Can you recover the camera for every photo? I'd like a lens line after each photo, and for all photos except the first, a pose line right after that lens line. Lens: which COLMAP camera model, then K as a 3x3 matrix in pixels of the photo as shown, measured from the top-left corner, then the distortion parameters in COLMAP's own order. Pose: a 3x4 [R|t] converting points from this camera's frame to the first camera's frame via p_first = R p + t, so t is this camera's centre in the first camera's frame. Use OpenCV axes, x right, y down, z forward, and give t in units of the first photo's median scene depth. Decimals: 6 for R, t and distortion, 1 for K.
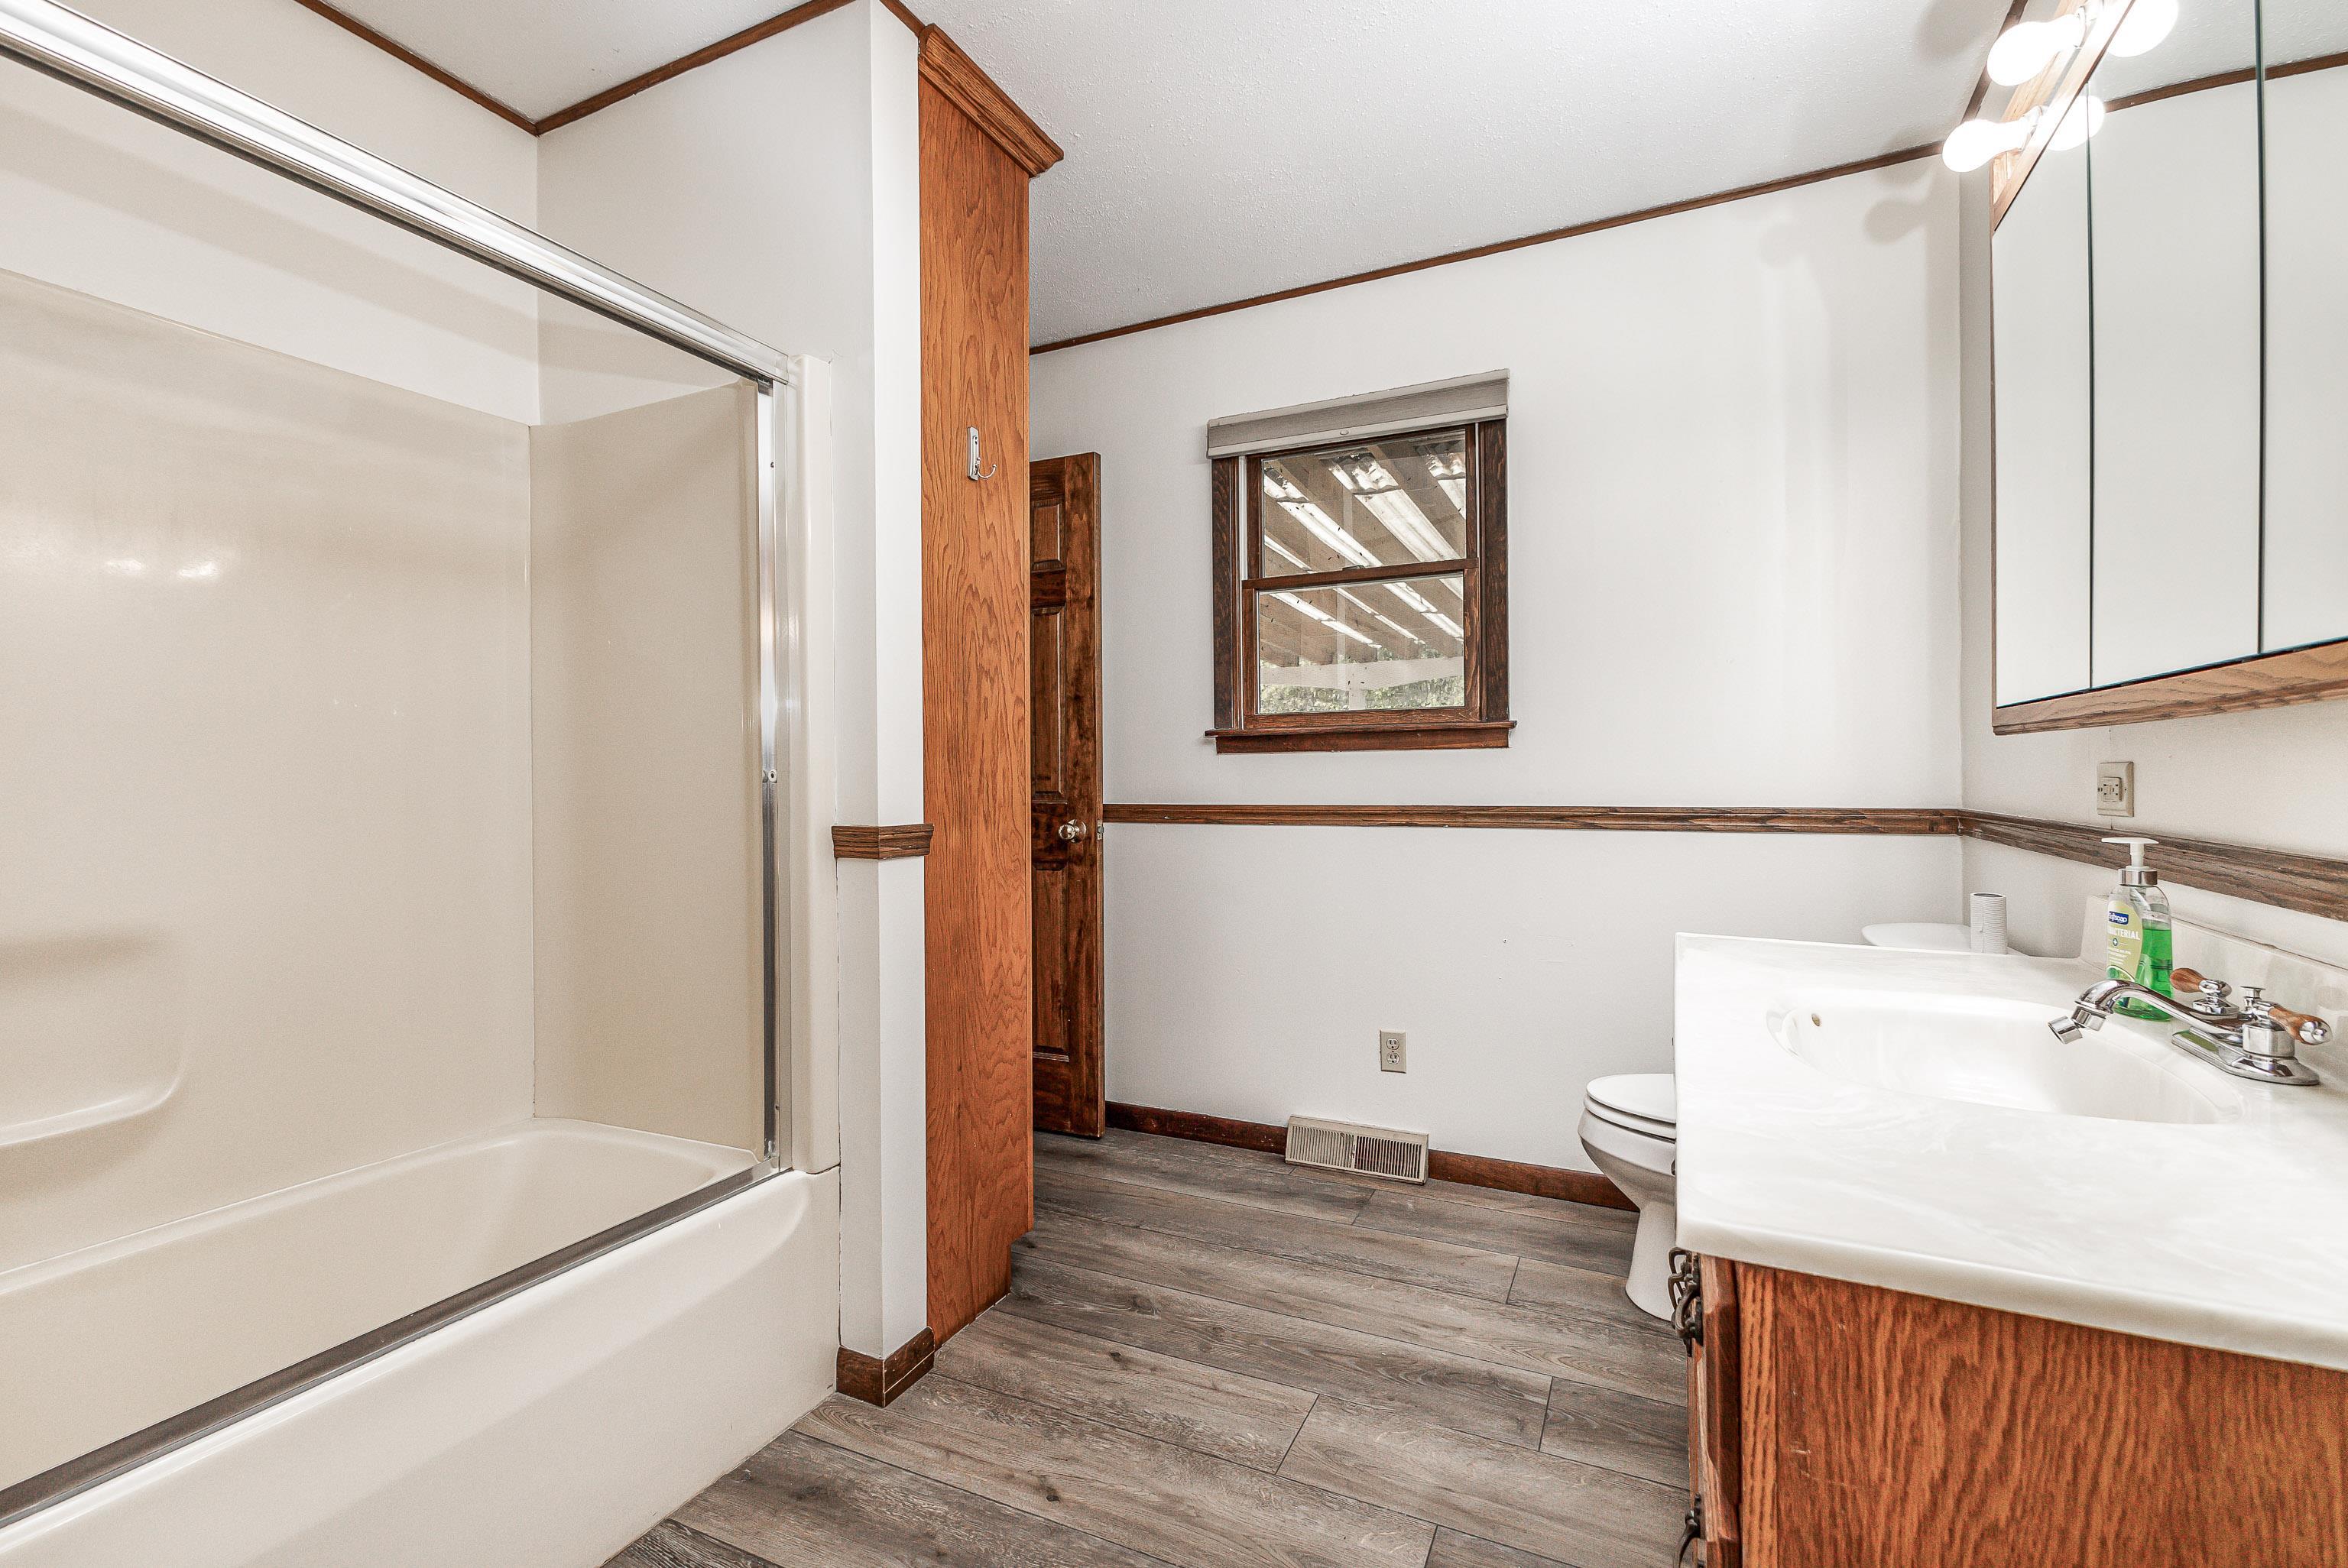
lens RADIAL K [[1028.9, 0, 1186.8], [0, 1028.9, 780.4], [0, 0, 1]] dist [0.008824, -0.001118]
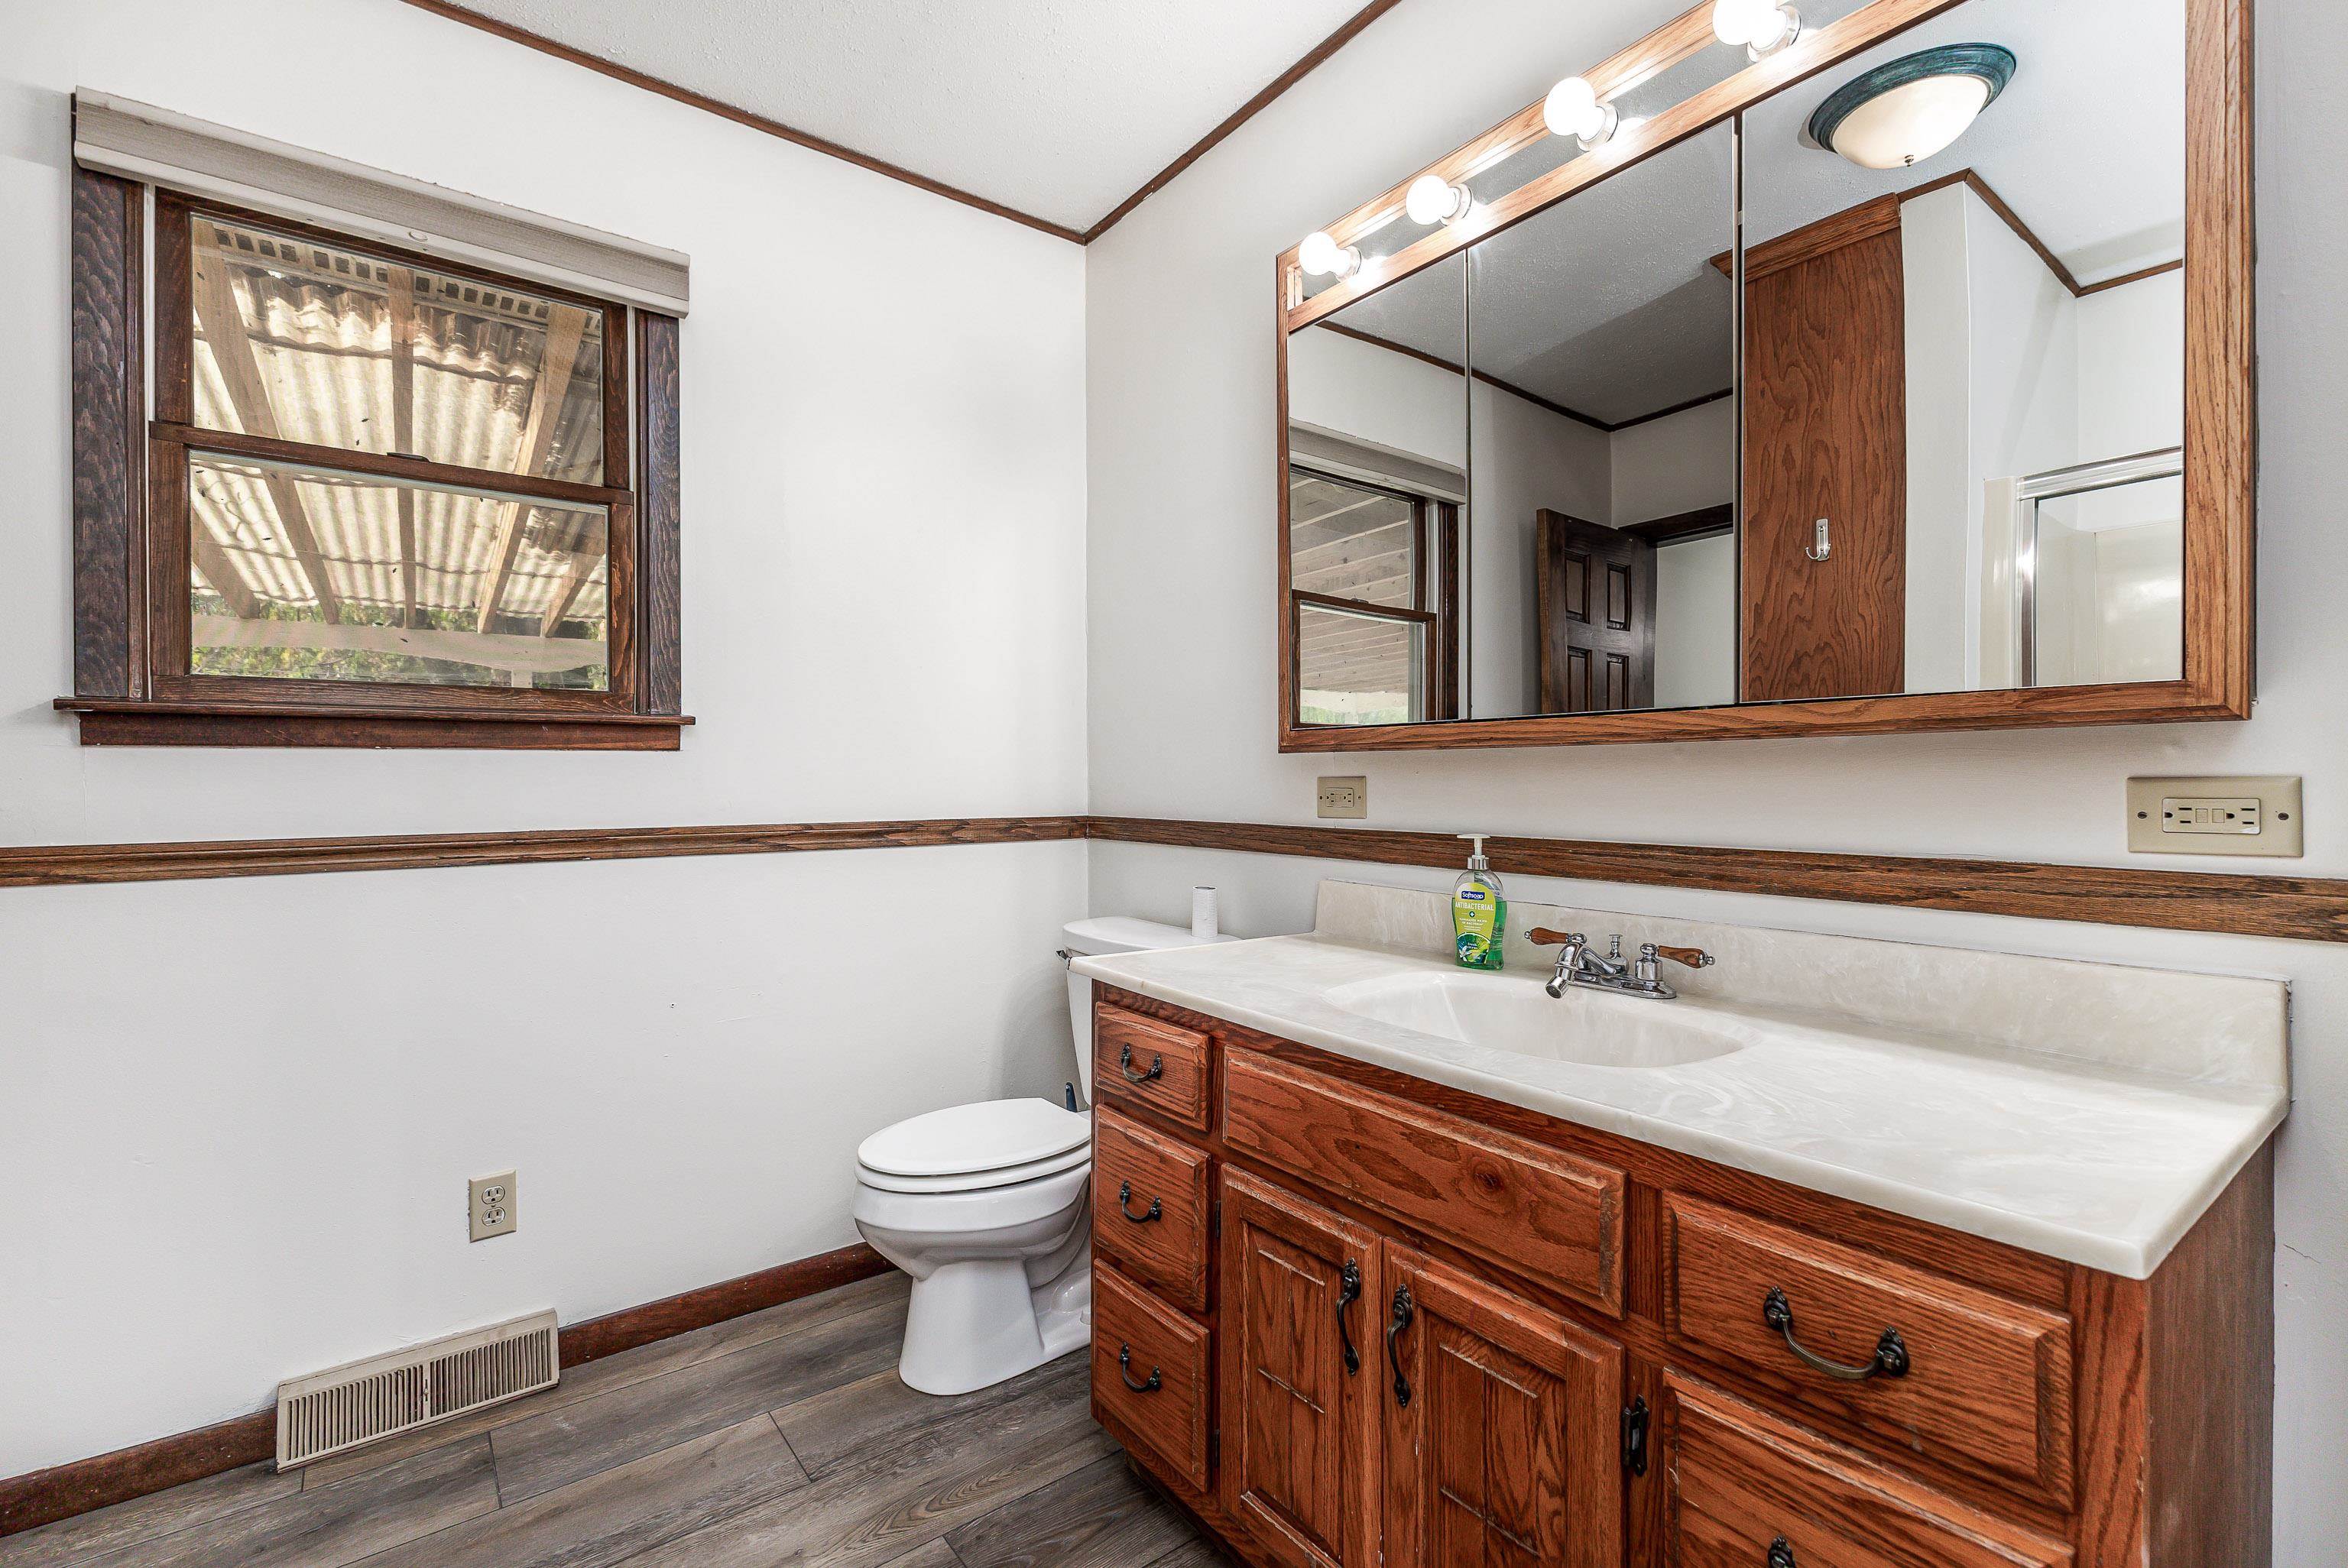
lens RADIAL K [[1028.9, 0, 1180.8], [0, 1028.9, 779.0], [0, 0, 1]] dist [0.008824, -0.001118]
pose [[0.469669, 0.005356, 0.882826, -0.183699], [0.004659, 0.999953, -0.008545, -0.002353], [-0.882830, 0.008127, 0.469622, 0.307443]]
